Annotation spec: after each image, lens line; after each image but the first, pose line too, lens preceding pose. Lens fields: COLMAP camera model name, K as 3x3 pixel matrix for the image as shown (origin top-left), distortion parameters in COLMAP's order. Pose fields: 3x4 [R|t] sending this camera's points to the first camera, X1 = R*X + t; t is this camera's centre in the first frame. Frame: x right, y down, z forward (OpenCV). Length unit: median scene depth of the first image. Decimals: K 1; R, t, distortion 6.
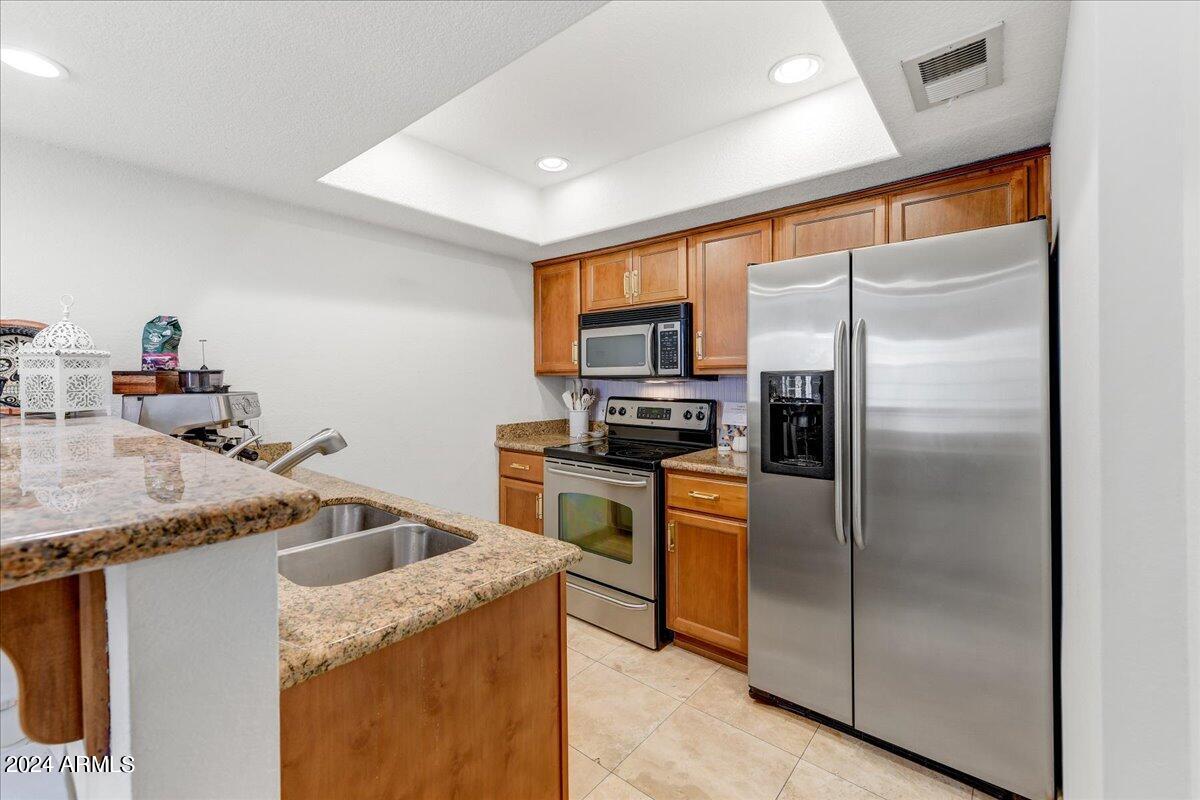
lens RADIAL K [[495.9, 0, 599.4], [0, 495.9, 389.0], [0, 0, 1]] dist [0.015743, 0.000209]
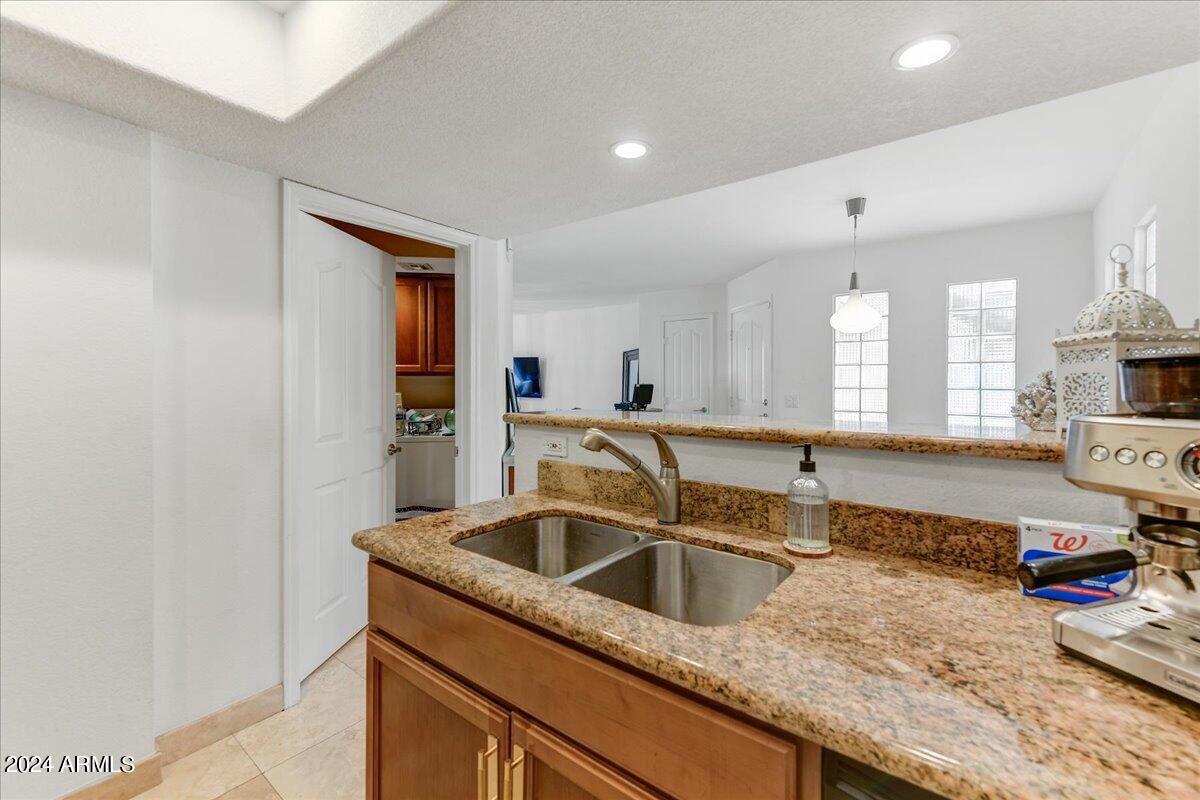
lens RADIAL K [[495.9, 0, 604.6], [0, 495.9, 389.6], [0, 0, 1]] dist [0.015743, 0.000209]
pose [[-0.999344, -0.004220, -0.035969, -0.513837], [-0.005570, 0.999281, 0.037515, -0.033819], [0.035785, 0.037691, -0.998649, 1.978678]]
